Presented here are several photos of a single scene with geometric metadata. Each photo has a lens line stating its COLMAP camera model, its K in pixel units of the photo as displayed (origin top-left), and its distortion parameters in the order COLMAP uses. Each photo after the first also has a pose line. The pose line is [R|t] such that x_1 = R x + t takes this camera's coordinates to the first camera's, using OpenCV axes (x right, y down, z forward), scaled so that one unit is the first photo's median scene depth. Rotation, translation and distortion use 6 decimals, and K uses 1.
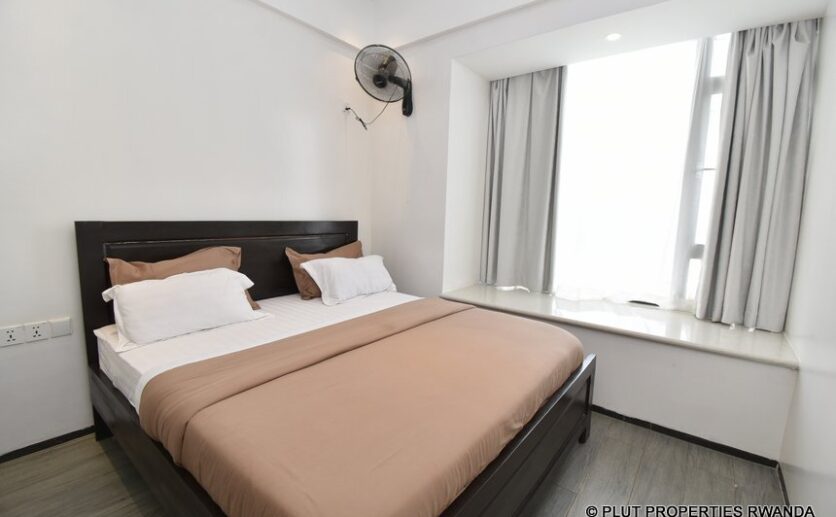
lens RADIAL K [[368.5, 0, 418.0], [0, 368.5, 258.5], [0, 0, 1]] dist [0.013982, -0.019489]
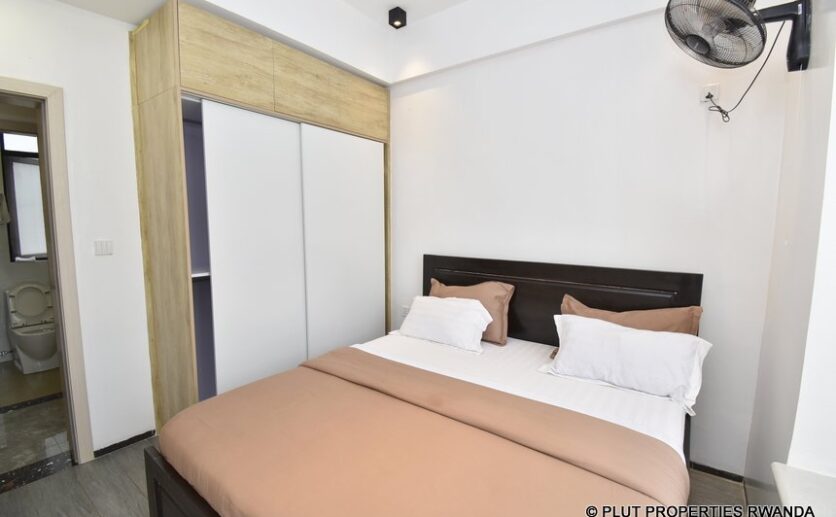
lens RADIAL K [[368.5, 0, 418.0], [0, 368.5, 258.5], [0, 0, 1]] dist [0.013982, -0.019489]
pose [[0.032958, 0.074110, -0.996705, 0.587884], [-0.126440, 0.989544, 0.069397, -0.152040], [0.991427, 0.123737, 0.041984, 0.703435]]
